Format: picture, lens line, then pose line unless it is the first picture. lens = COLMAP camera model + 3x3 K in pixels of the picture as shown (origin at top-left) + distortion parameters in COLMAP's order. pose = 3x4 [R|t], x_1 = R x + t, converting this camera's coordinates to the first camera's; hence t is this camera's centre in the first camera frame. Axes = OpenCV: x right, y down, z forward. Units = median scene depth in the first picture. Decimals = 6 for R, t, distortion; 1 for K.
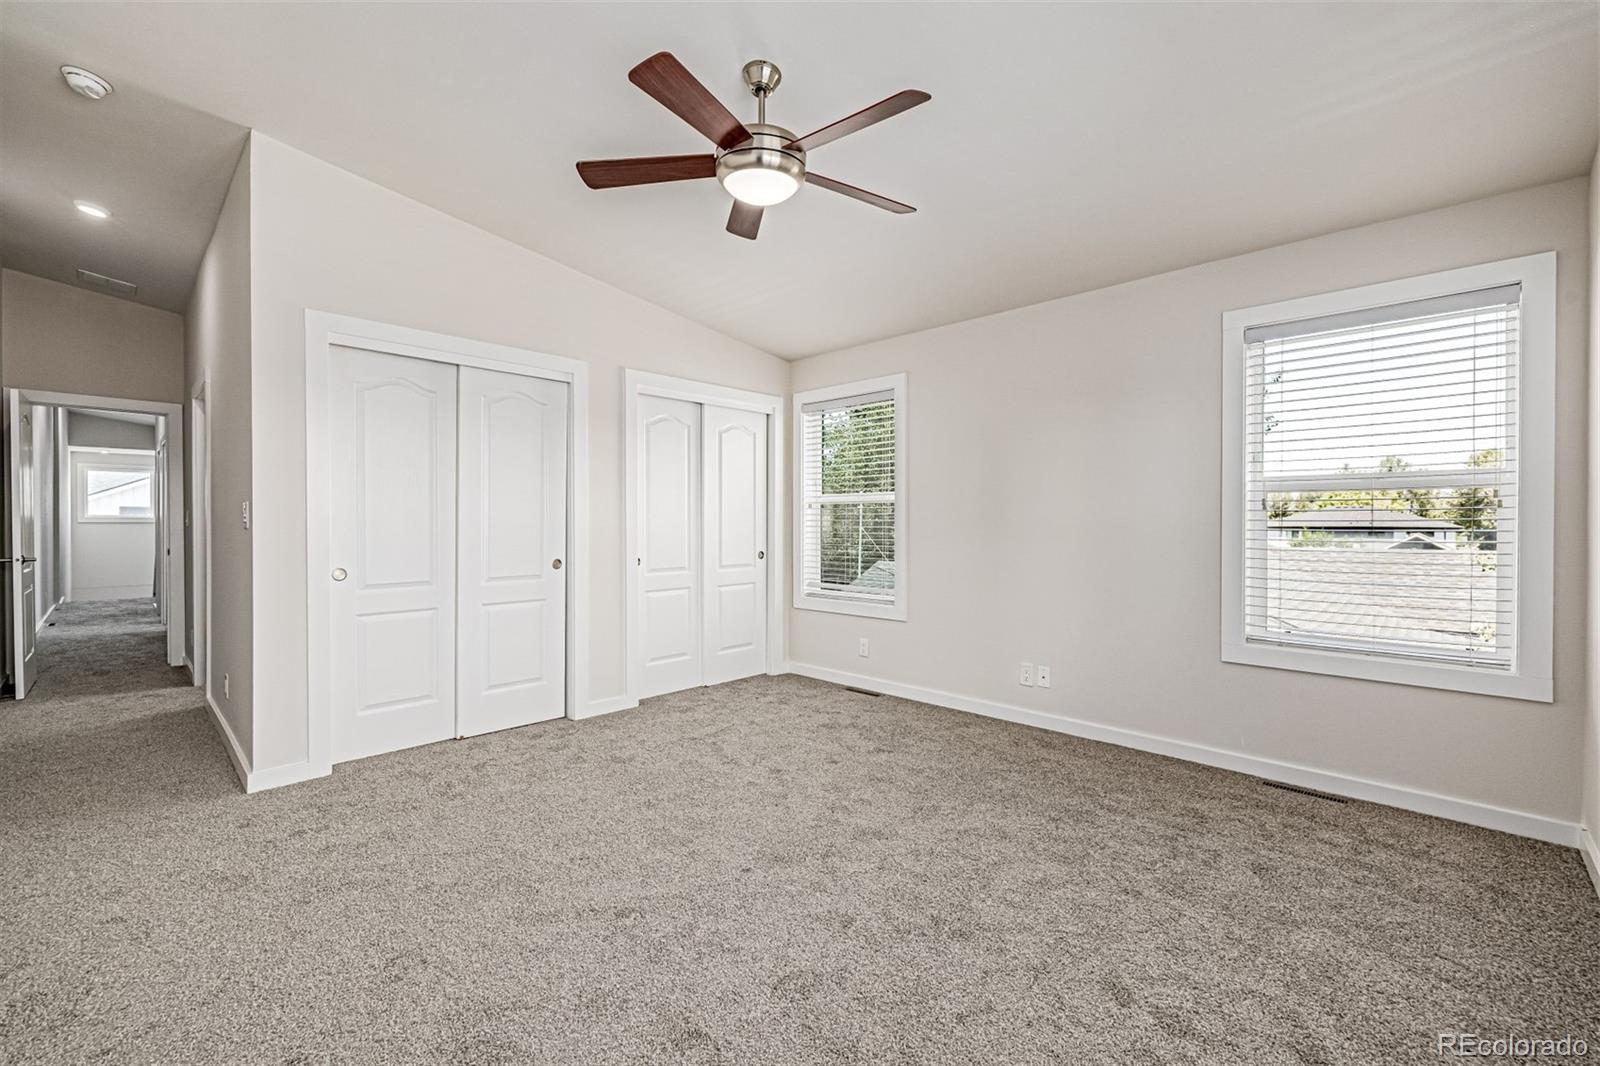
lens RADIAL K [[679.9, 0, 806.0], [0, 679.9, 529.7], [0, 0, 1]] dist [0.002858, 0.001277]
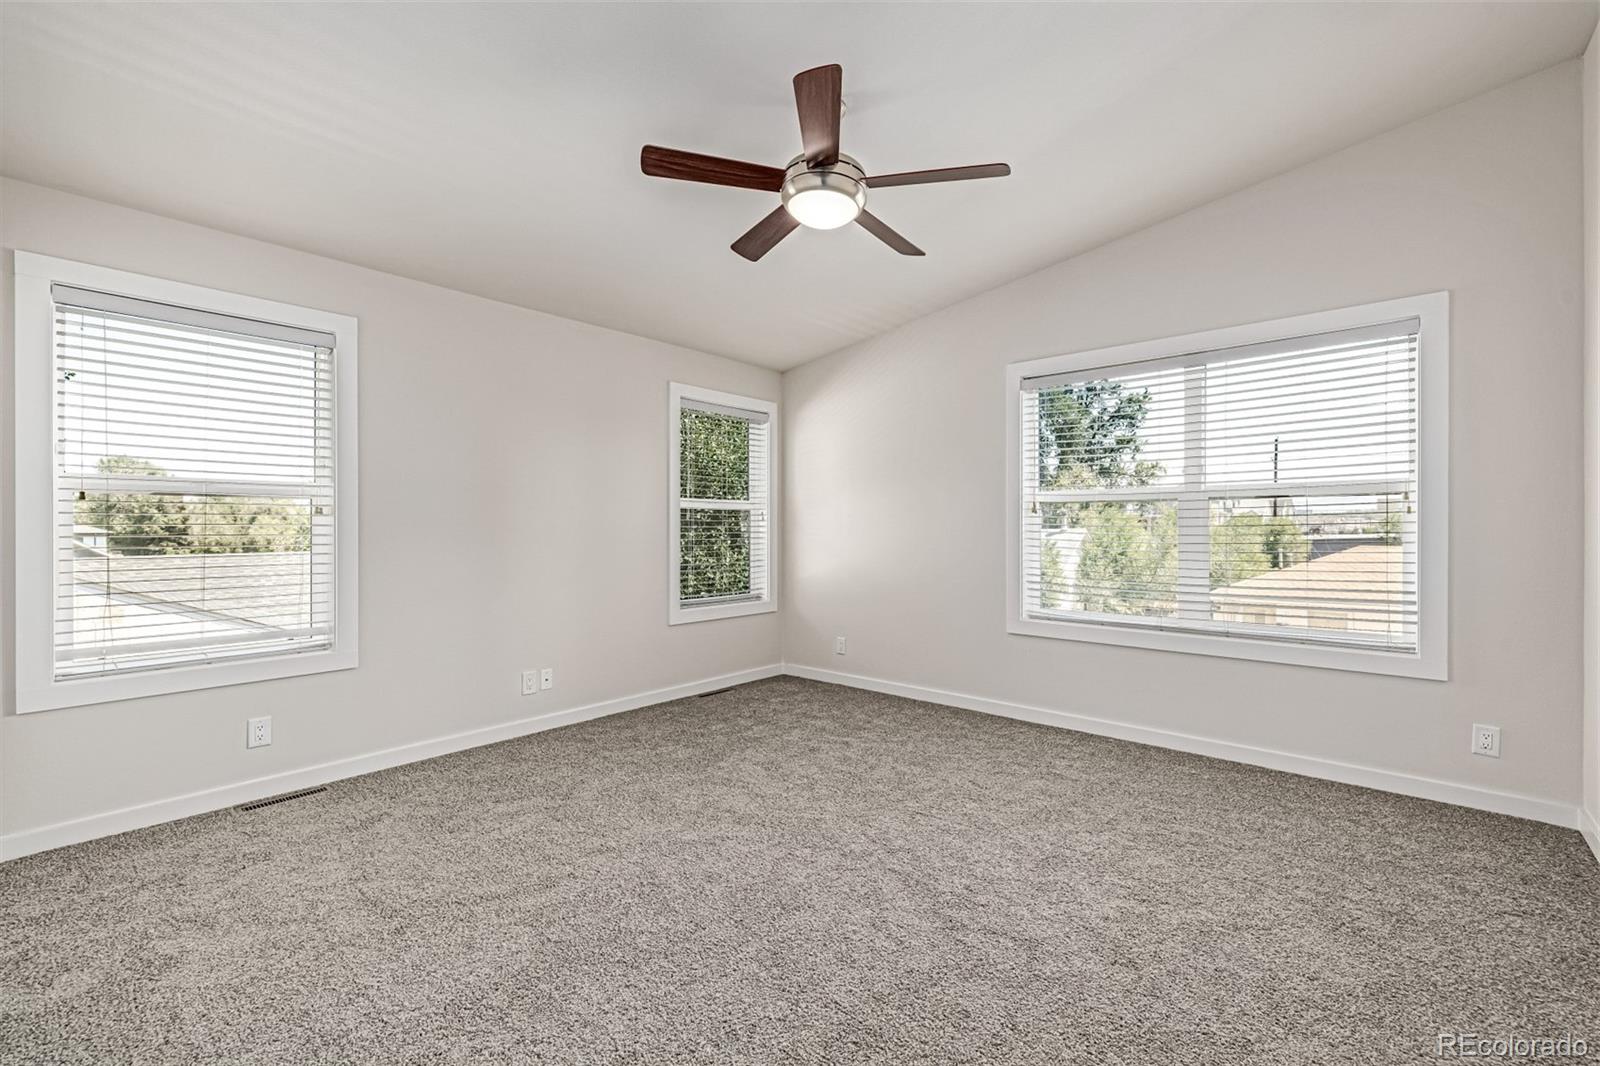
lens RADIAL K [[679.9, 0, 795.2], [0, 679.9, 518.9], [0, 0, 1]] dist [0.002858, 0.001277]
pose [[-0.036710, 0.008105, 0.999293, -0.621763], [0.015372, 0.999853, -0.007544, -0.009770], [-0.999208, 0.015084, -0.036830, 0.598671]]
